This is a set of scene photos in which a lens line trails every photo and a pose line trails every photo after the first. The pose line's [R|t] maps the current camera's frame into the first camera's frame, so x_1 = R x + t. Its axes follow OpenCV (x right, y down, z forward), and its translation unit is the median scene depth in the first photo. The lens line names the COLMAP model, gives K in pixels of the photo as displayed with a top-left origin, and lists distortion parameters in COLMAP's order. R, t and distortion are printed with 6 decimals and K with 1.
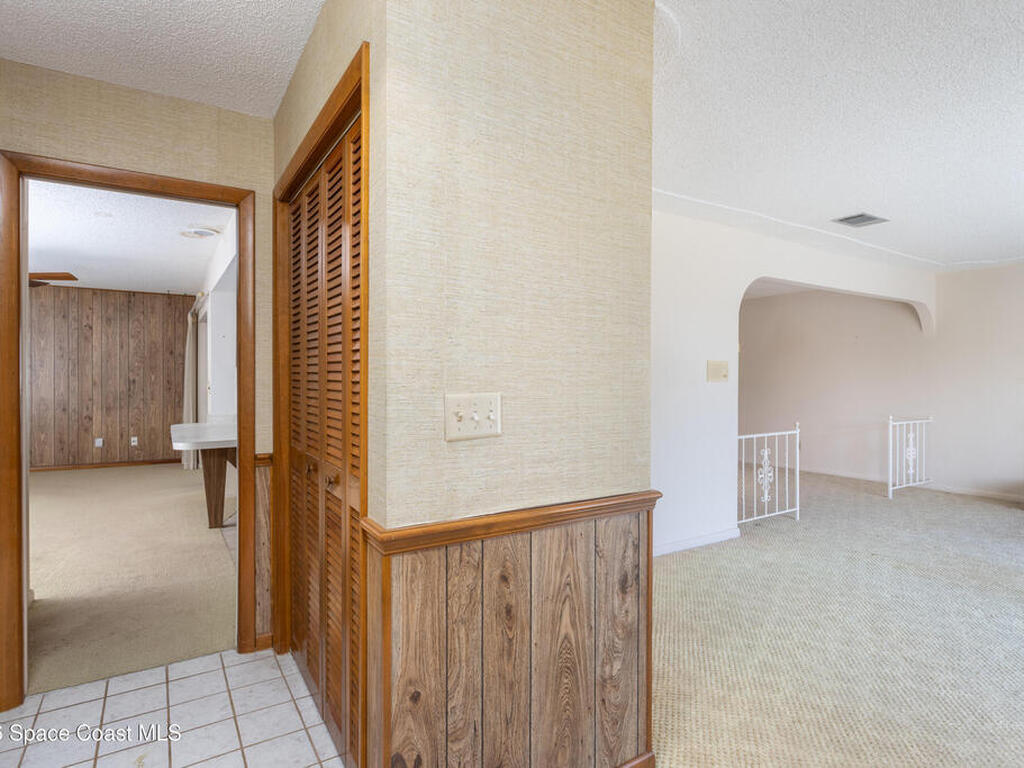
lens RADIAL K [[561.9, 0, 518.3], [0, 561.9, 382.1], [0, 0, 1]] dist [-0.002738, 0.000301]
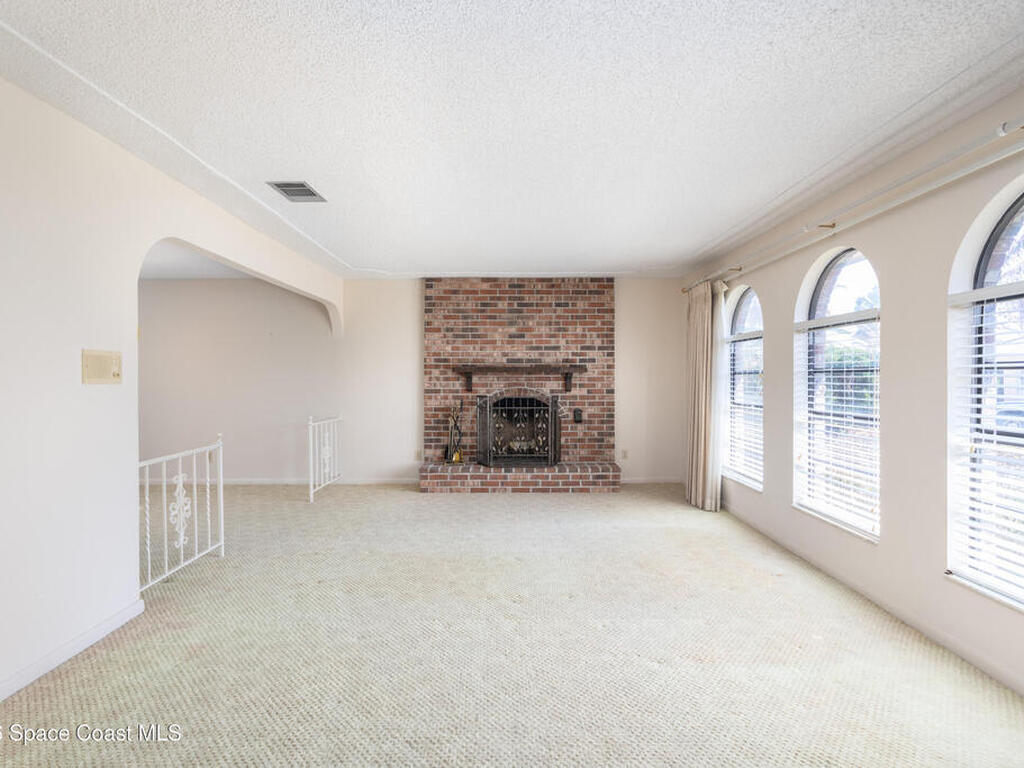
lens RADIAL K [[539.4, 0, 515.4], [0, 539.4, 385.6], [0, 0, 1]] dist [-0.000986, 0.000320]
pose [[0.531947, -0.012926, 0.846679, 0.093005], [0.007576, 0.999916, 0.010506, -0.000347], [-0.846744, 0.000825, 0.532000, 0.298777]]
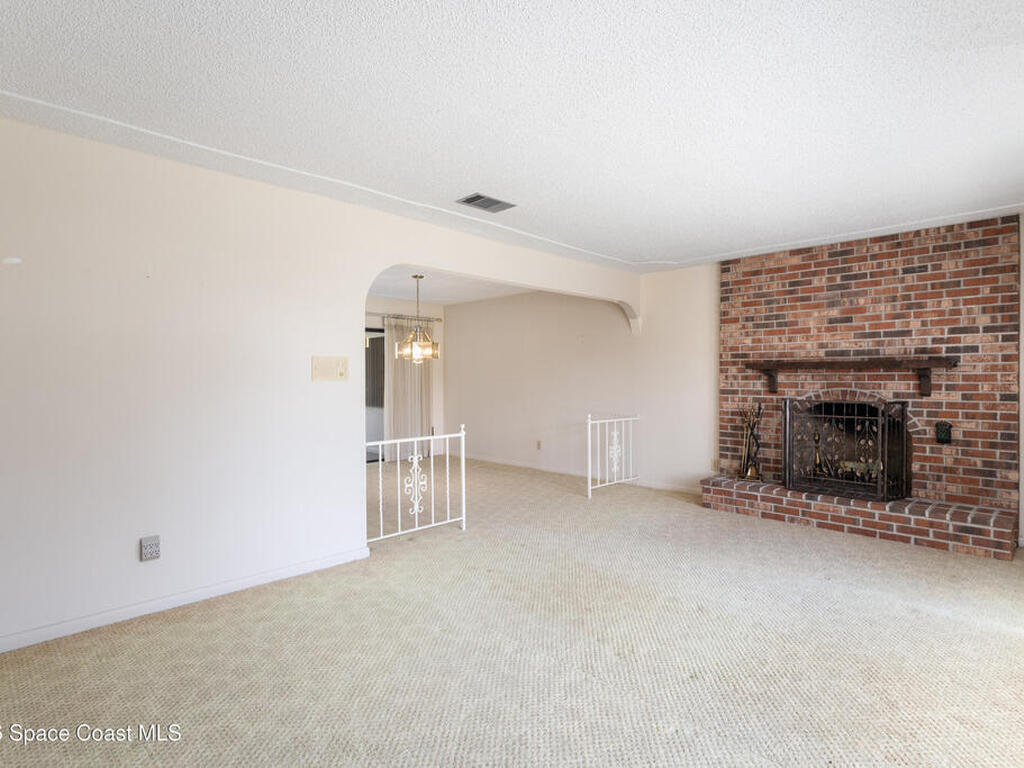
lens RADIAL K [[539.4, 0, 515.4], [0, 539.4, 385.6], [0, 0, 1]] dist [-0.000986, 0.000320]
pose [[0.976403, -0.006721, 0.215853, 0.476721], [0.005134, 0.999956, 0.007909, 0.001154], [-0.215897, -0.006614, 0.976394, 0.137265]]
